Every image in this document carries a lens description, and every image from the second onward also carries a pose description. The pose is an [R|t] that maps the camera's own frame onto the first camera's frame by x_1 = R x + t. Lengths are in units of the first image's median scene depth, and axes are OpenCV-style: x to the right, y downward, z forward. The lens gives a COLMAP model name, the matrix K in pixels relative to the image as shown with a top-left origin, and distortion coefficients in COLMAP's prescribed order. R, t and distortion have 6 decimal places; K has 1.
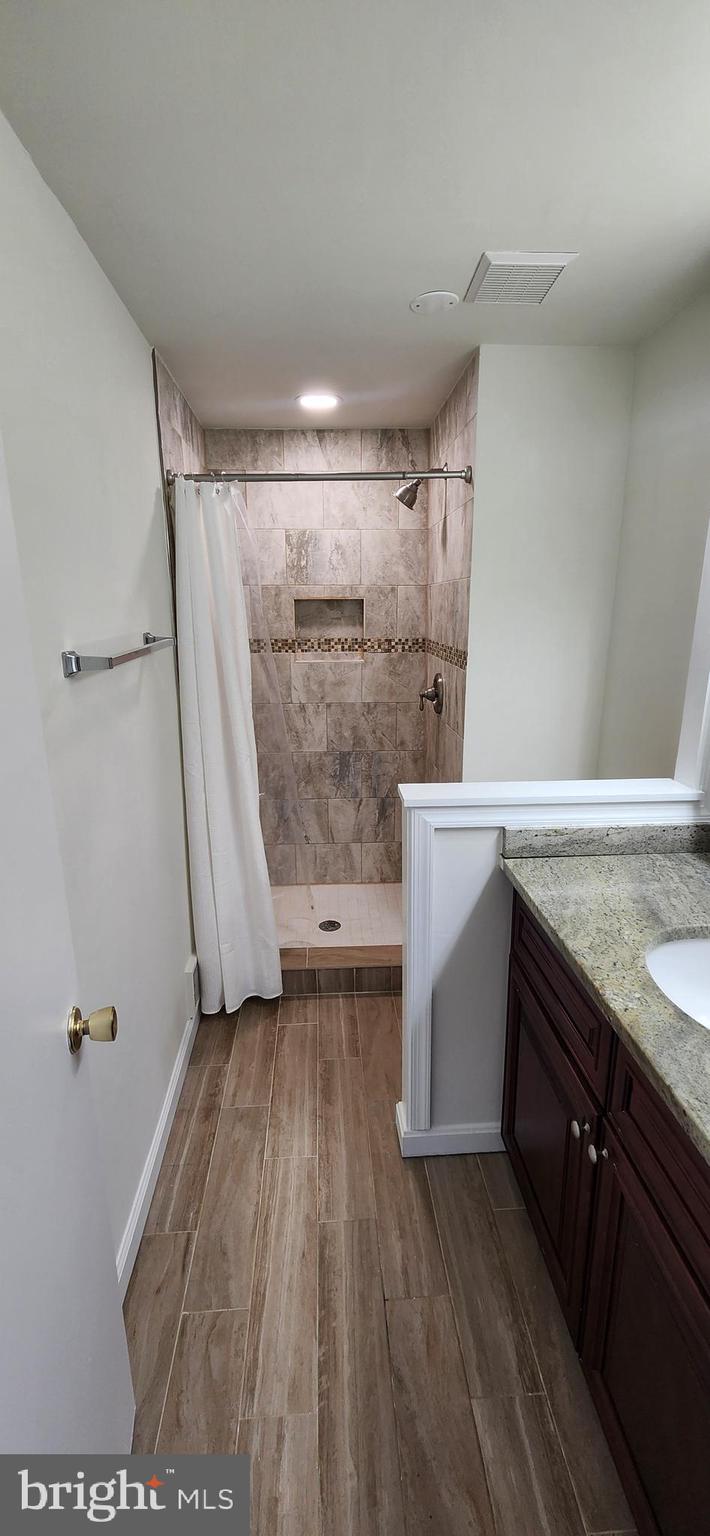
lens RADIAL K [[618.8, 0, 350.4], [0, 618.8, 769.3], [0, 0, 1]] dist [0.002526, -0.000168]
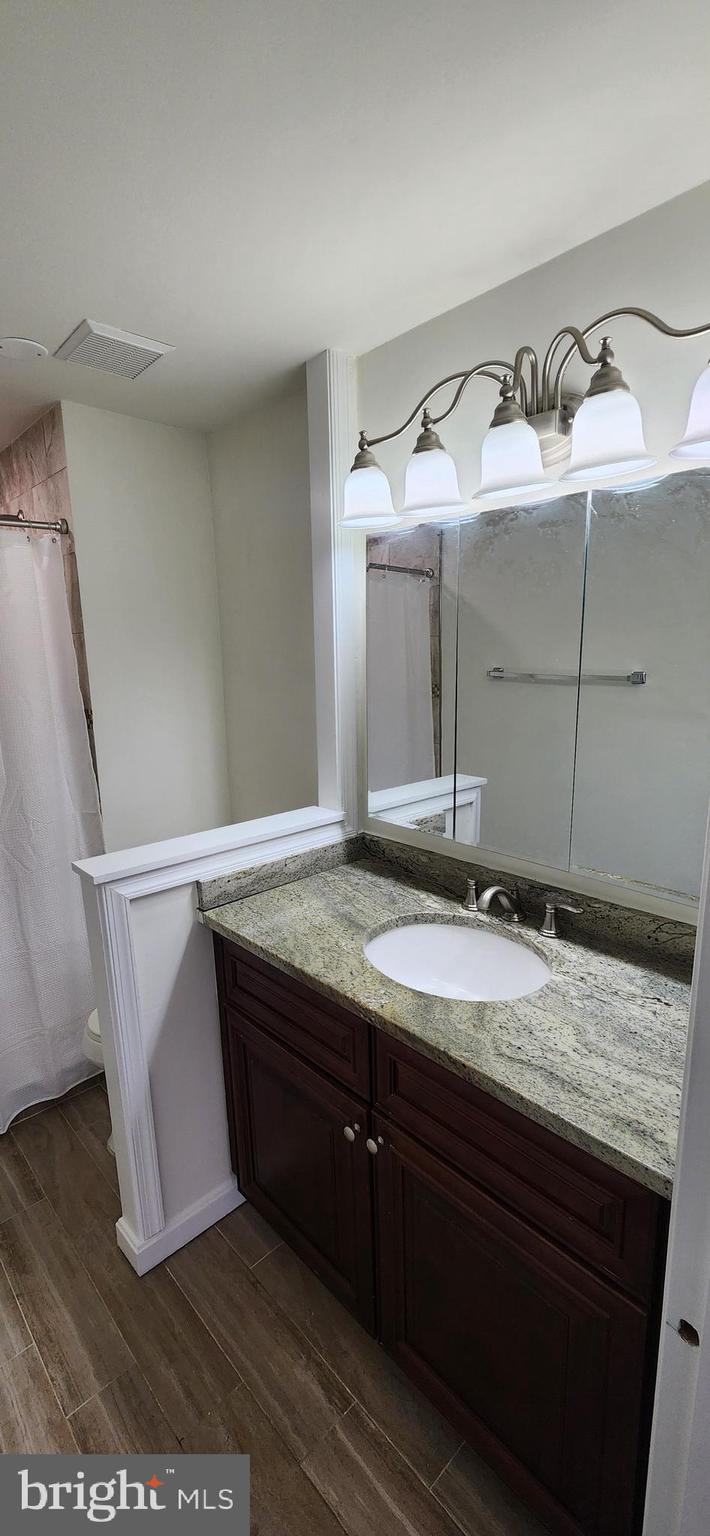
lens RADIAL K [[618.8, 0, 350.4], [0, 618.8, 769.3], [0, 0, 1]] dist [0.002526, -0.000168]
pose [[0.778875, -0.130302, 0.613494, -0.151527], [0.176243, 0.984237, -0.014708, -0.026243], [-0.601907, 0.119579, 0.789562, 0.036390]]
